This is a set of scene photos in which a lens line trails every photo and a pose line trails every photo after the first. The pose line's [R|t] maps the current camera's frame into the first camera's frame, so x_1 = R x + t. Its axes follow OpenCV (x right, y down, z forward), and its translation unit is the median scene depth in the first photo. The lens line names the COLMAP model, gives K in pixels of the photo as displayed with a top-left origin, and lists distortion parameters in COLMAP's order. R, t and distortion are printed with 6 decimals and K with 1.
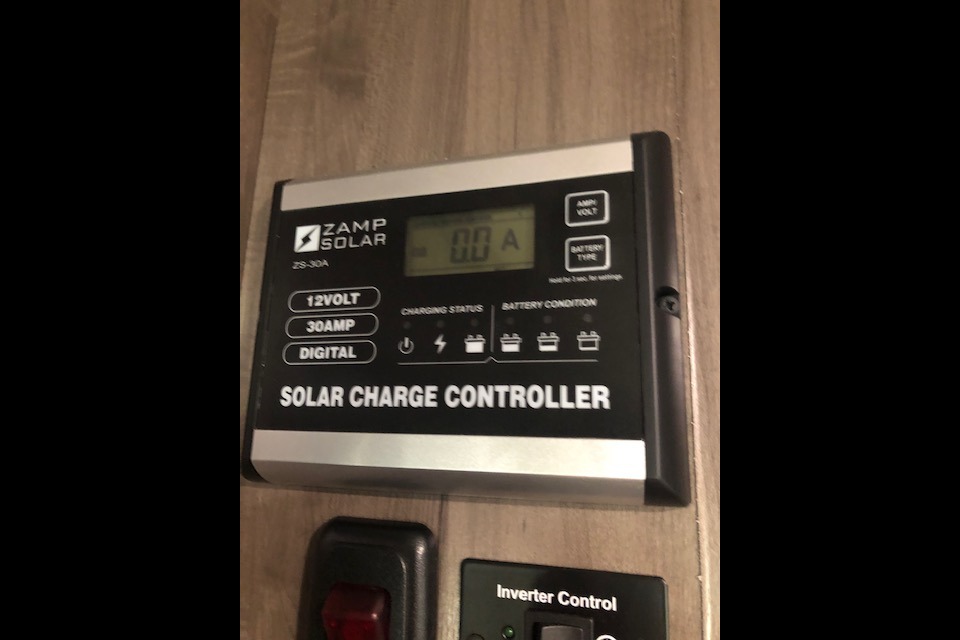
lens RADIAL K [[528.5, 0, 480.3], [0, 528.5, 312.2], [0, 0, 1]] dist [0.015263, -0.009907]
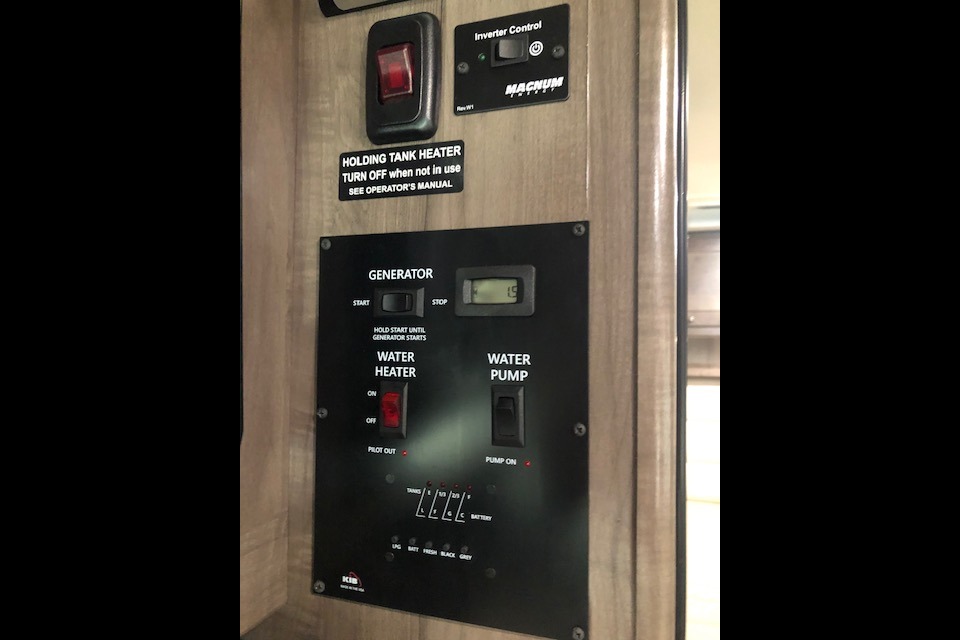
lens RADIAL K [[528.5, 0, 469.3], [0, 528.5, 319.0], [0, 0, 1]] dist [0.015263, -0.009907]
pose [[0.999235, -0.019600, -0.033831, 0.048955], [0.025783, 0.980801, 0.193299, 1.017259], [0.029393, -0.194024, 0.980556, -0.811661]]
